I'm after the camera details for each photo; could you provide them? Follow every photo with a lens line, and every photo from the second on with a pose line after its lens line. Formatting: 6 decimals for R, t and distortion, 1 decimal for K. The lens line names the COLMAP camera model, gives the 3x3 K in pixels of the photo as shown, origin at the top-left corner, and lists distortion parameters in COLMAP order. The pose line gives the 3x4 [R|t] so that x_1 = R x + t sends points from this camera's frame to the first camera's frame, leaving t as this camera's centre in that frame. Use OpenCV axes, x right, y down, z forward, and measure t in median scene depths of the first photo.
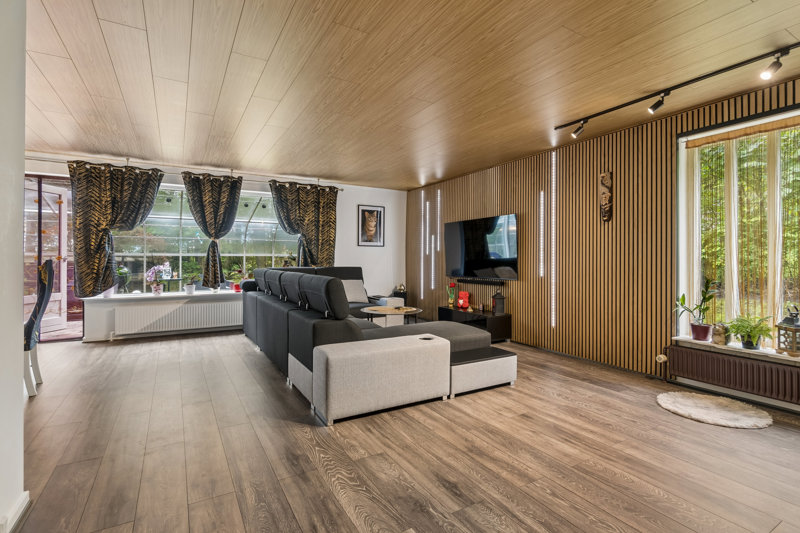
lens RADIAL K [[379.3, 0, 392.1], [0, 379.3, 256.8], [0, 0, 1]] dist [-0.003215, -0.000555]
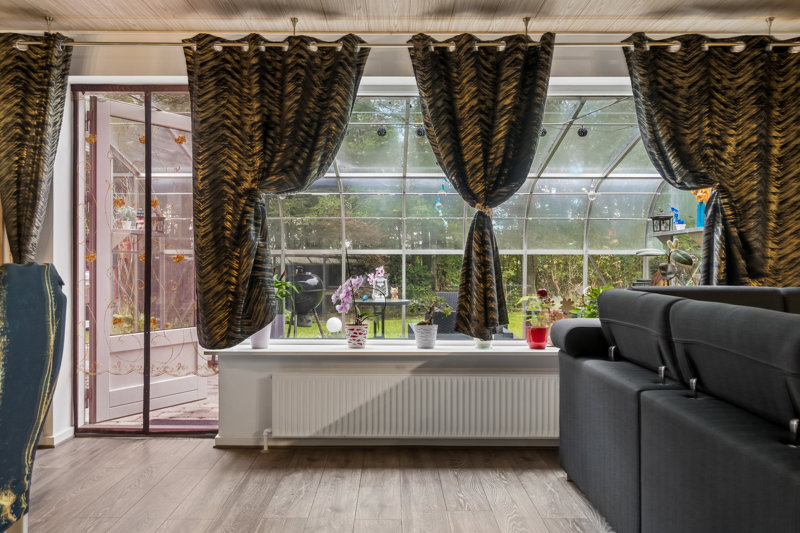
lens RADIAL K [[634.1, 0, 393.4], [0, 634.1, 265.1], [0, 0, 1]] dist [-0.006112, -0.002515]
pose [[0.865632, 0.004037, -0.500665, -0.235221], [0.002109, 0.999929, 0.011709, 0.002613], [0.500677, -0.011192, 0.865562, 0.416533]]
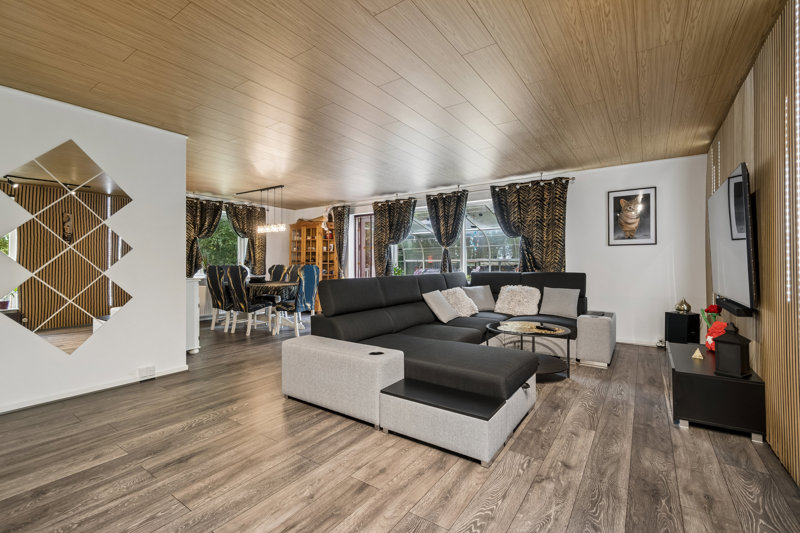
lens RADIAL K [[354.4, 0, 398.1], [0, 354.4, 272.0], [0, 0, 1]] dist [0.002781, -0.000400]
pose [[0.423596, 0.019889, -0.905633, 0.490388], [0.012048, 0.999547, 0.027587, -0.000768], [0.905771, -0.022597, 0.423164, 0.396300]]
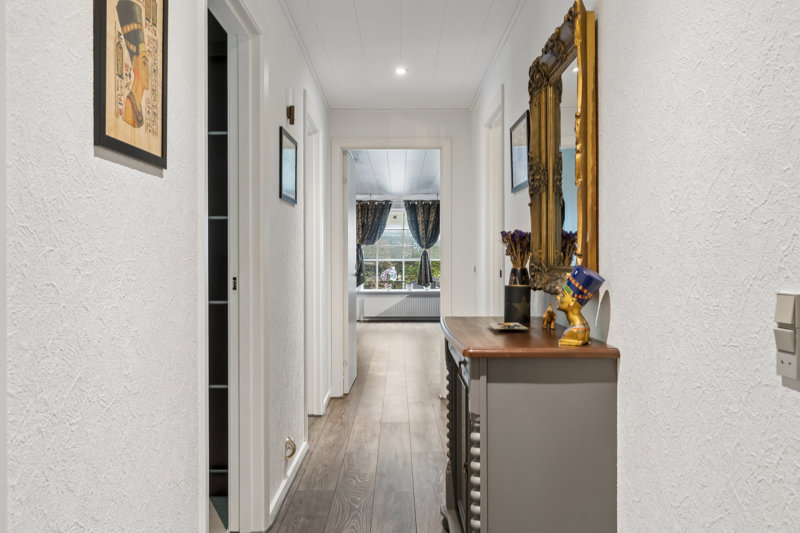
lens RADIAL K [[634.1, 0, 401.2], [0, 634.1, 264.3], [0, 0, 1]] dist [-0.006112, -0.002515]
pose [[0.870522, -0.002262, -0.492124, 0.551655], [0.007474, 0.999935, 0.008624, -0.013884], [0.492072, -0.011186, 0.870483, -0.978201]]
